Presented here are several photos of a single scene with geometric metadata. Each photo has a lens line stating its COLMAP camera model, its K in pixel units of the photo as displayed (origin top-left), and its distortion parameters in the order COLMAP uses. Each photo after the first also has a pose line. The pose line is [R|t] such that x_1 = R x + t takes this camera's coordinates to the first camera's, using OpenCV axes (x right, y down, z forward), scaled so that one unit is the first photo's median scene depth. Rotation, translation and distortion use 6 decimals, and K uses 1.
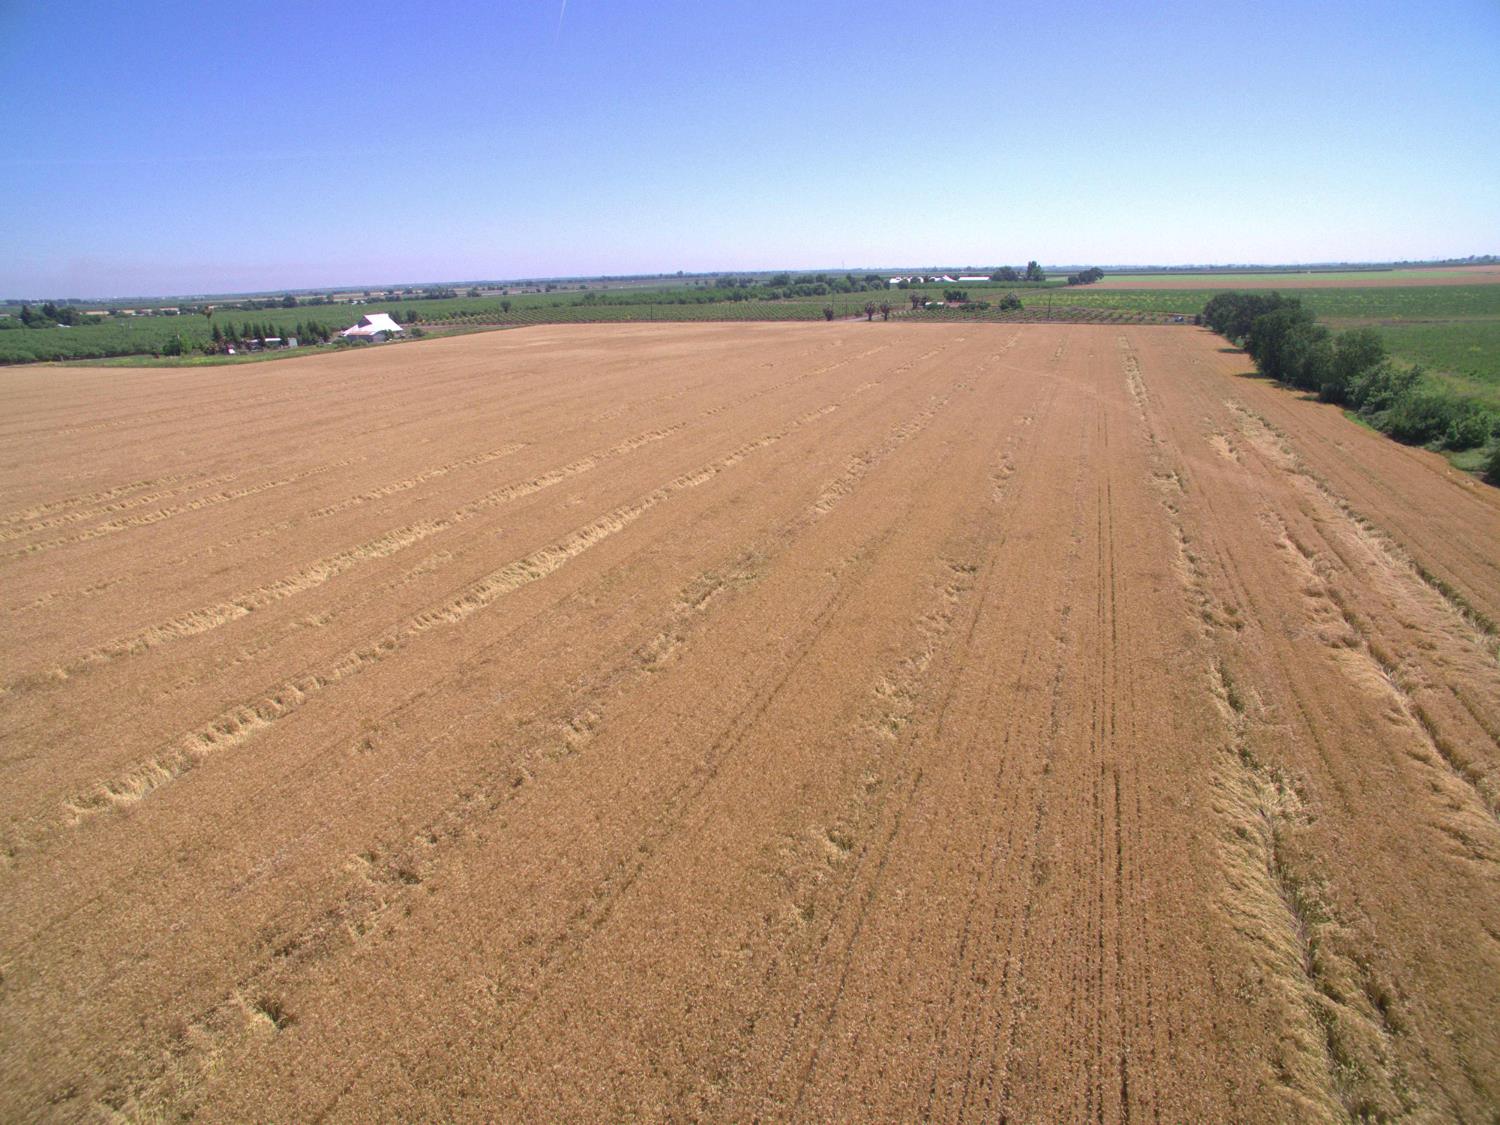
lens RADIAL K [[869.4, 0, 745.5], [0, 869.4, 566.9], [0, 0, 1]] dist [-0.119694, 0.086960]
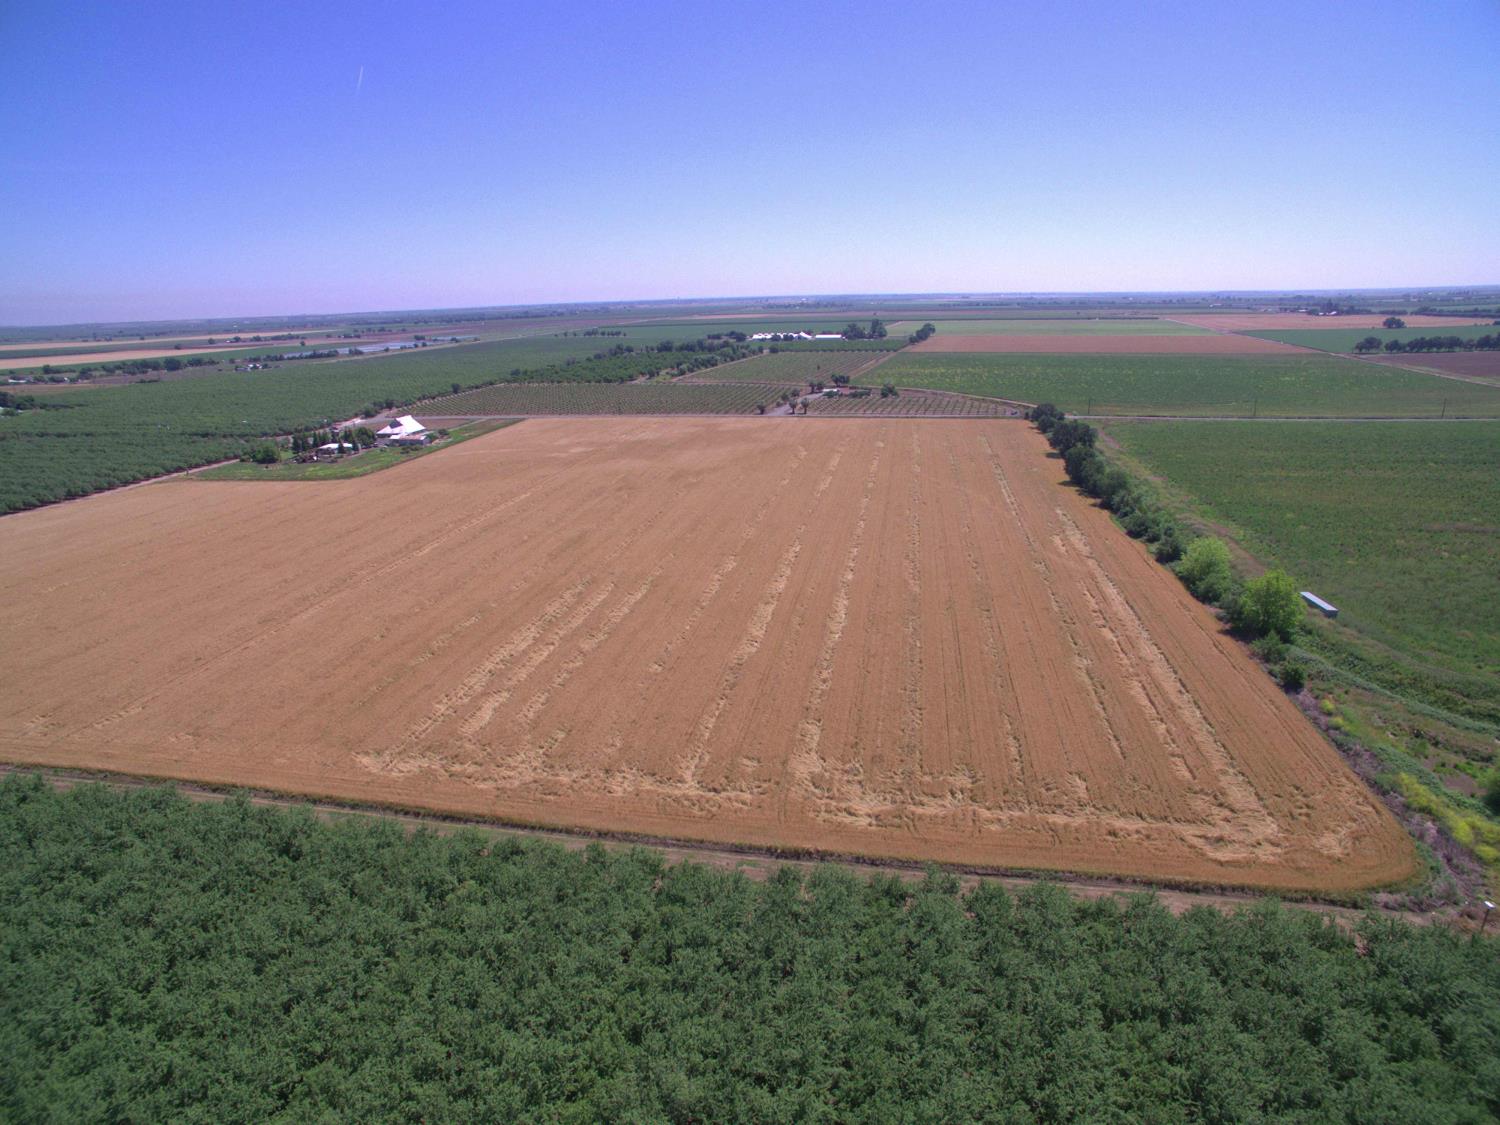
lens RADIAL K [[869.4, 0, 745.5], [0, 869.4, 566.9], [0, 0, 1]] dist [-0.119694, 0.086960]
pose [[0.982188, -0.055013, 0.179668, -0.660154], [0.060365, 0.997877, -0.024453, -0.076043], [-0.177942, 0.034863, 0.983423, -1.079684]]
